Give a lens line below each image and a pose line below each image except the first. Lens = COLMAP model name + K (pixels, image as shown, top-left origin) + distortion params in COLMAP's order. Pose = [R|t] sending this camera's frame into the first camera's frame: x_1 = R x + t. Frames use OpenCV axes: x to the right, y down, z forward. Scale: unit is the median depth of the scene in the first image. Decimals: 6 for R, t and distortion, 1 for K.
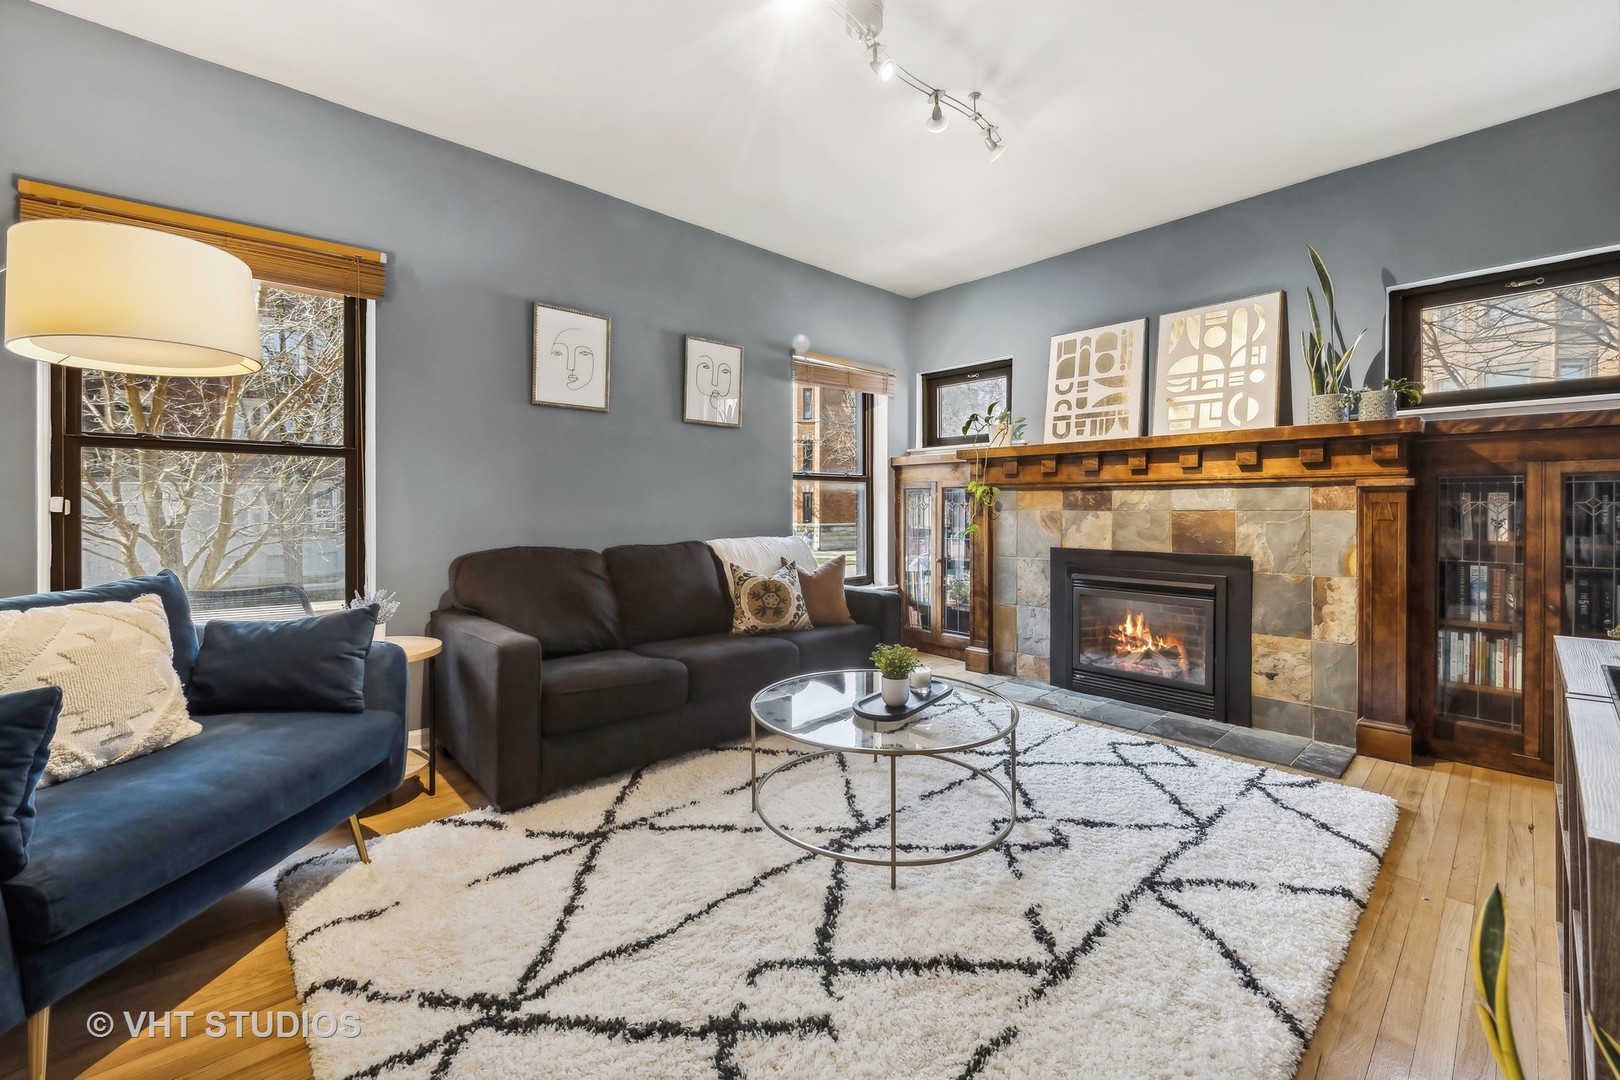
lens RADIAL K [[665.5, 0, 792.4], [0, 665.5, 507.4], [0, 0, 1]] dist [-0.001968, -0.000025]
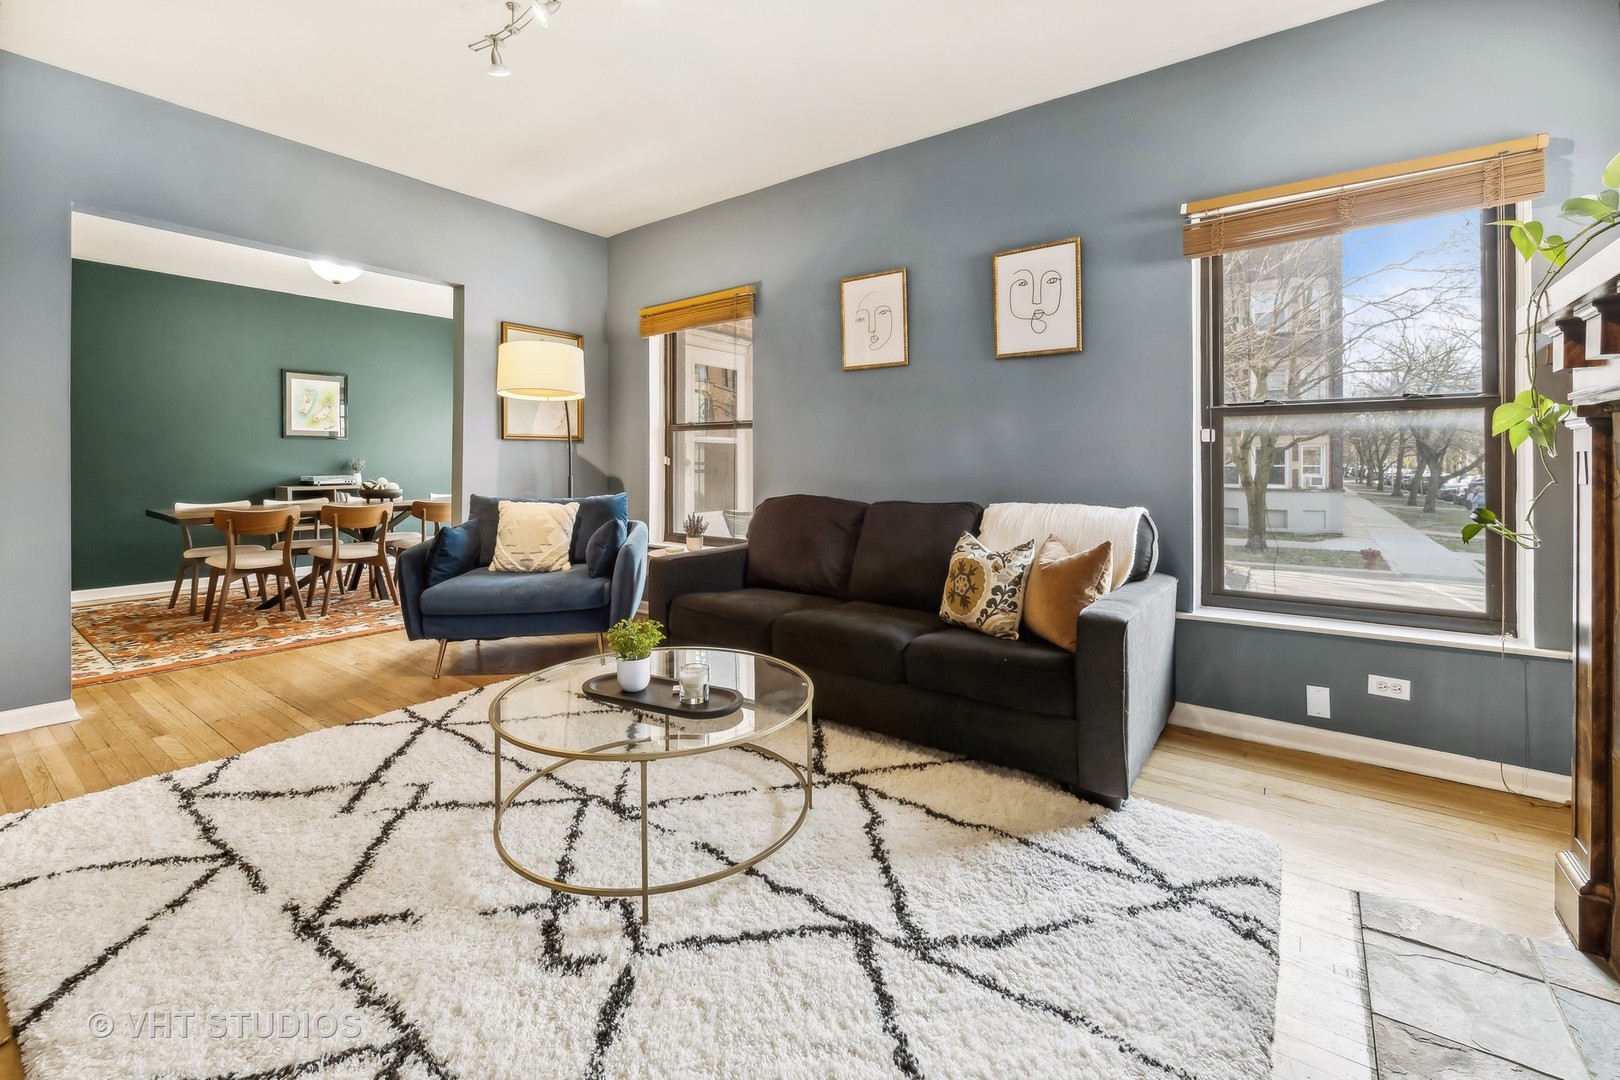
lens RADIAL K [[671.0, 0, 812.4], [0, 671.0, 461.0], [0, 0, 1]] dist [-0.002477, -0.000227]
pose [[0.206587, -0.001987, -0.978426, 0.714619], [-0.000594, 0.999997, -0.002157, 0.000713], [0.978428, 0.001027, 0.206585, 0.711644]]
